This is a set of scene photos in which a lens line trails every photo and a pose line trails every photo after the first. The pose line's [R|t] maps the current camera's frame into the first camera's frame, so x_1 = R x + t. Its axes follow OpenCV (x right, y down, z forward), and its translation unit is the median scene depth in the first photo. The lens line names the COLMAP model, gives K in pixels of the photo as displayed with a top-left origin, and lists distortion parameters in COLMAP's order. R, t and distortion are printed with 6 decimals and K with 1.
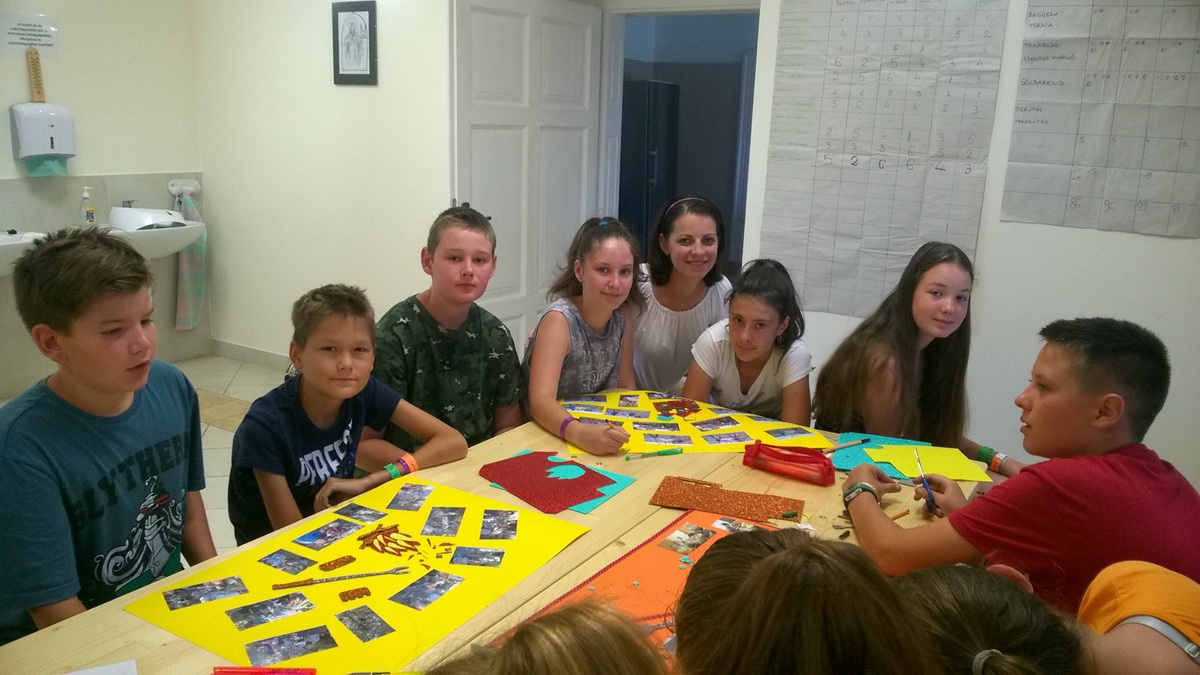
lens RADIAL K [[928.4, 0, 599.4], [0, 928.4, 338.7], [0, 0, 1]] dist [-0.016710, -0.028203]
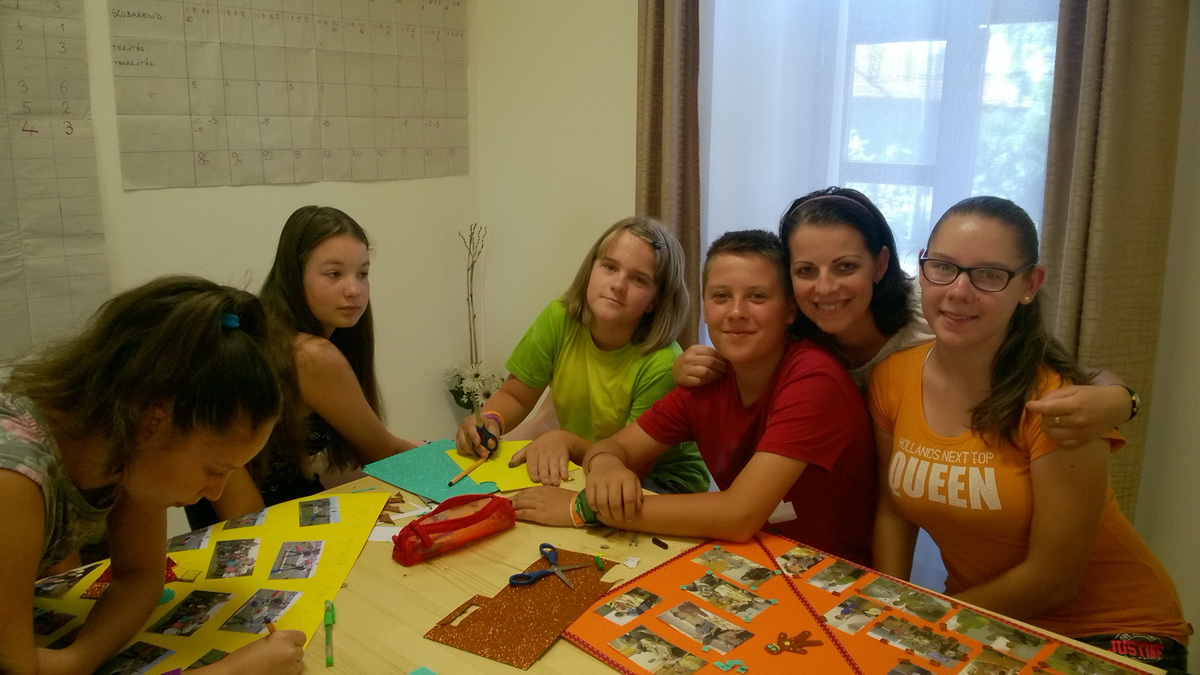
lens RADIAL K [[928.4, 0, 600.9], [0, 928.4, 339.5], [0, 0, 1]] dist [-0.016710, -0.028203]
pose [[0.160366, -0.263477, 0.951243, -0.304695], [0.221537, 0.948736, 0.225435, -0.103130], [-0.961875, 0.174584, 0.210514, 0.507702]]
